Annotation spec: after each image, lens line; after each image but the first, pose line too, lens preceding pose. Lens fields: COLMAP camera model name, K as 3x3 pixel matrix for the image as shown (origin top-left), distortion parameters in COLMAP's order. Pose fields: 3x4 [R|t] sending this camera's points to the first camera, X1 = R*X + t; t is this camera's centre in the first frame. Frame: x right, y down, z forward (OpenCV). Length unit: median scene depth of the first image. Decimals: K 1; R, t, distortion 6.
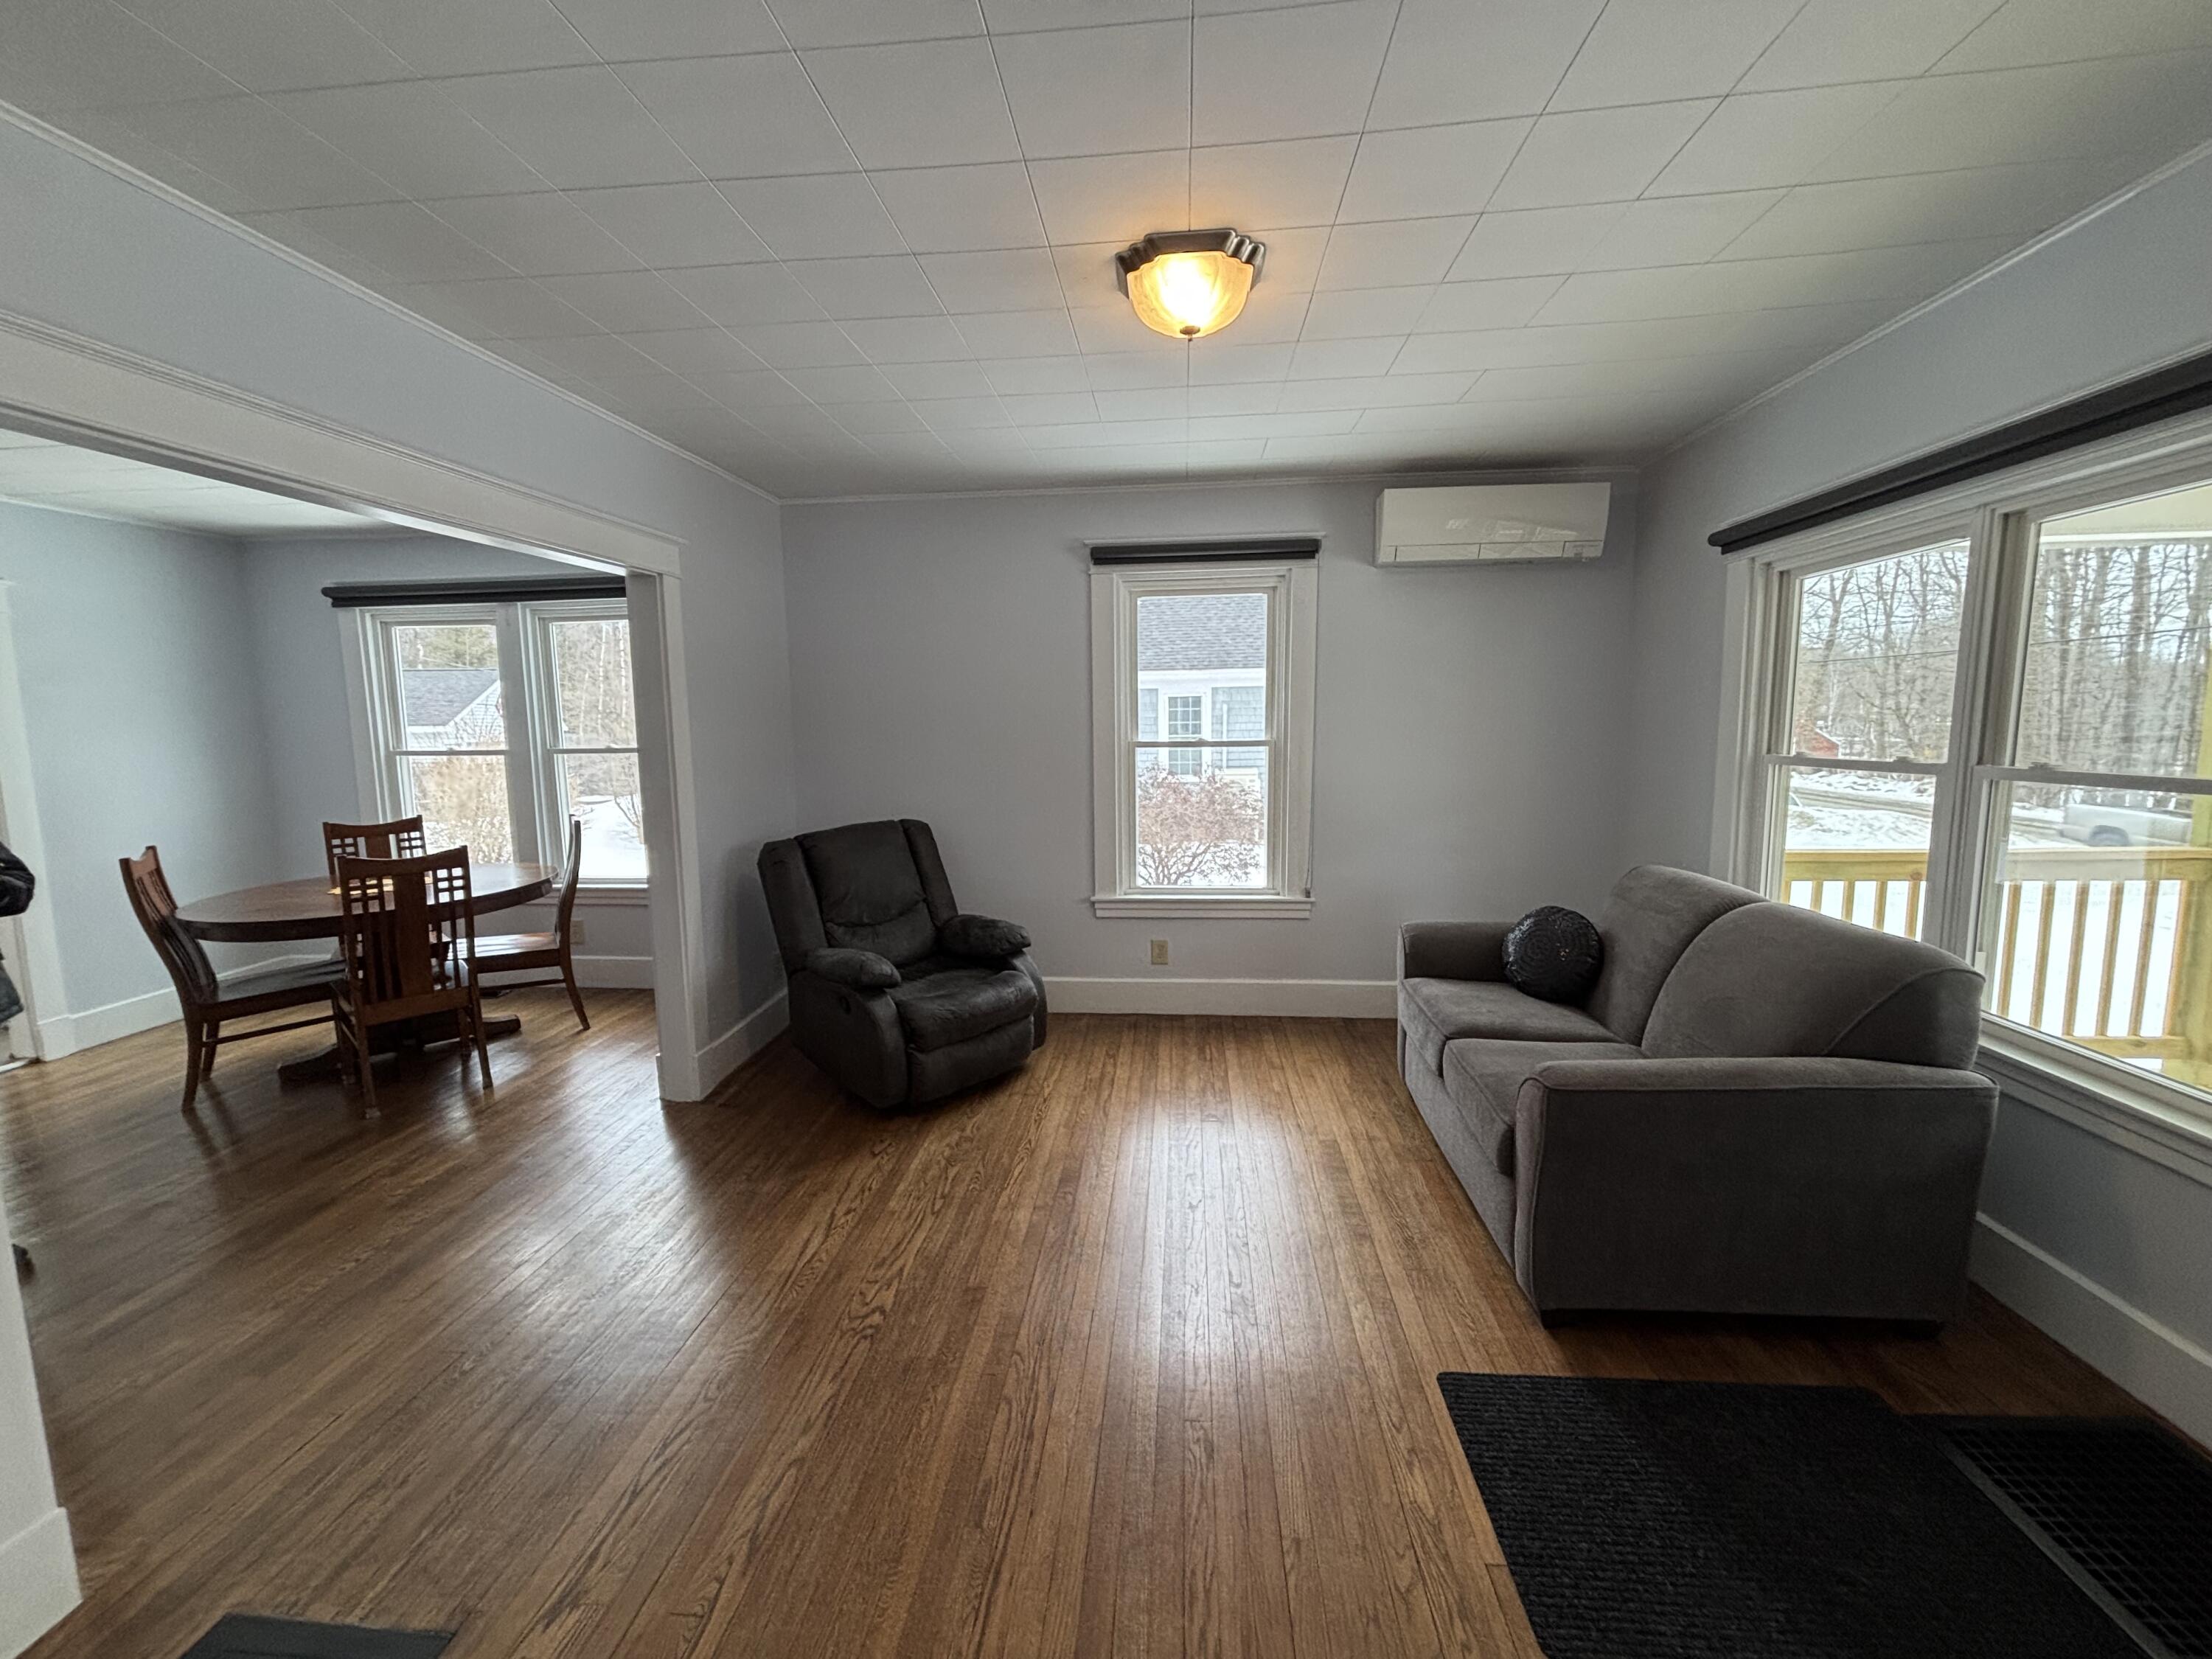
lens RADIAL K [[884.5, 0, 1106.8], [0, 884.5, 826.0], [0, 0, 1]] dist [0.002626, -0.001127]
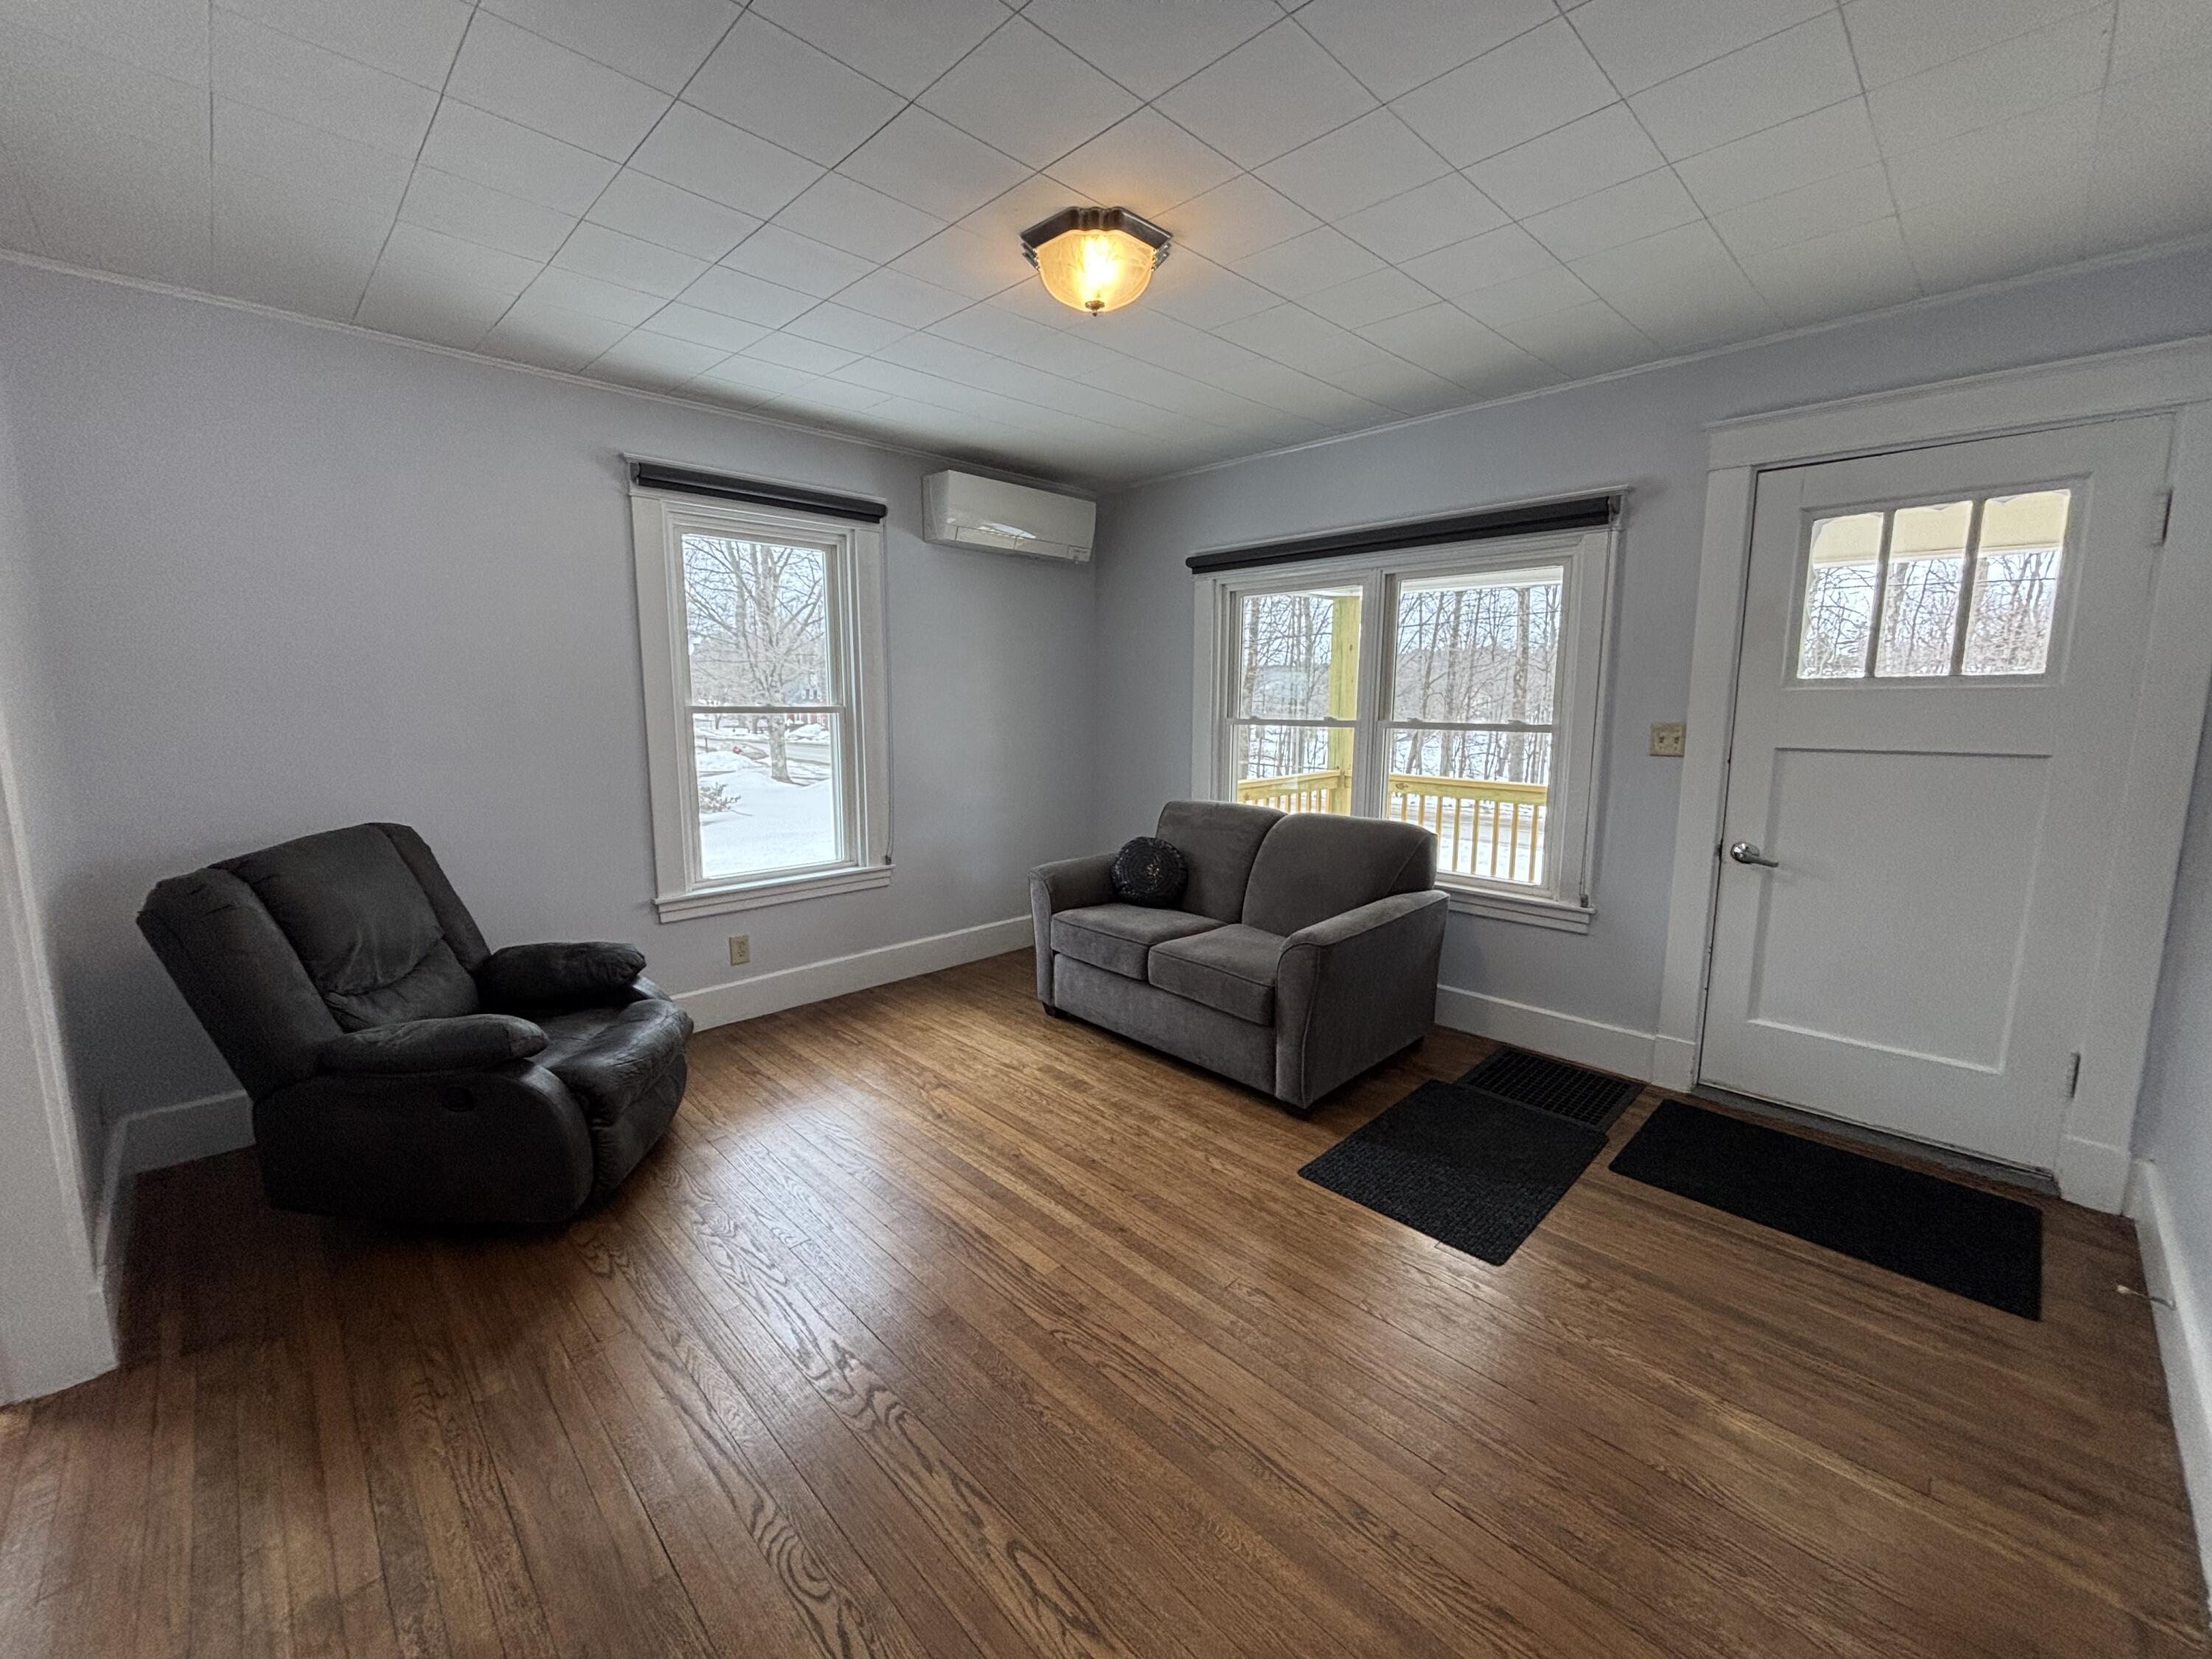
lens RADIAL K [[884.5, 0, 1110.7], [0, 884.5, 823.9], [0, 0, 1]] dist [0.002626, -0.001127]
pose [[0.647289, -0.091458, 0.756738, -0.415732], [0.074684, 0.995608, 0.056445, -0.003392], [-0.758577, 0.019980, 0.651277, 0.175916]]
